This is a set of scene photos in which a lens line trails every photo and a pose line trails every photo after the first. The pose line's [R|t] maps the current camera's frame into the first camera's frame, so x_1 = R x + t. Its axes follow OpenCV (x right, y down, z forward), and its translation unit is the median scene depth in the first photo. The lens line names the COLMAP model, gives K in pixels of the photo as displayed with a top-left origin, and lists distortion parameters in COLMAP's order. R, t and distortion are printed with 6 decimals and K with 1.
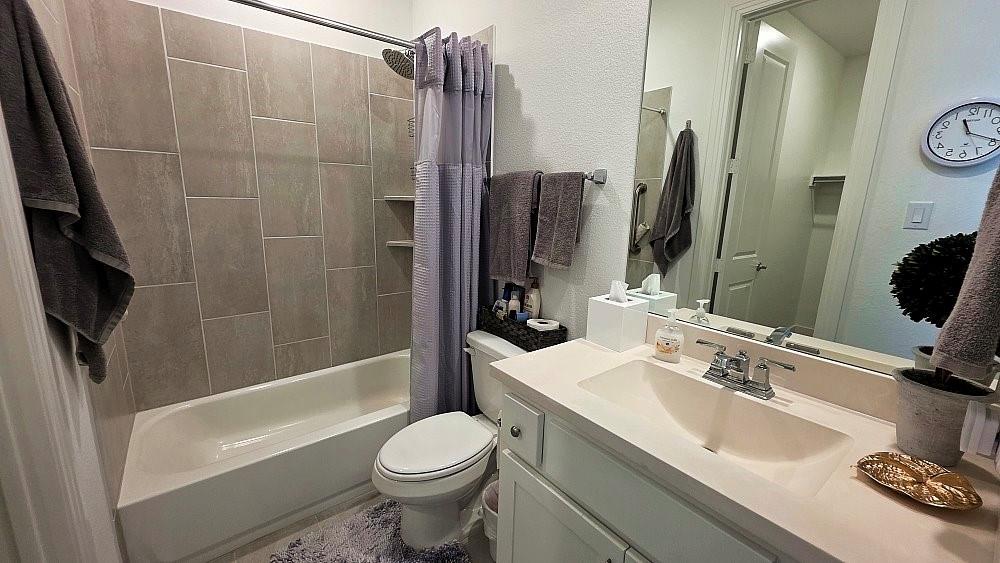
lens RADIAL K [[401.6, 0, 501.5], [0, 401.6, 280.8], [0, 0, 1]] dist [0.000618, 0.000497]
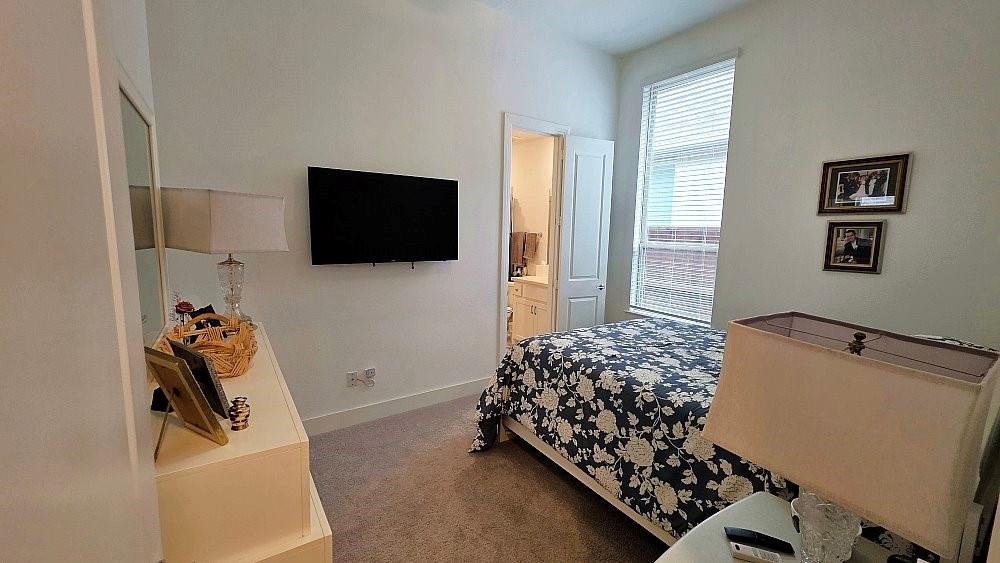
lens RADIAL K [[401.6, 0, 499.2], [0, 401.6, 281.2], [0, 0, 1]] dist [0.000618, 0.000497]
pose [[0.998385, 0.002228, -0.056772, 0.057266], [-0.006920, 0.996560, -0.082583, 0.412678], [0.056393, 0.082842, 0.994966, -2.286353]]
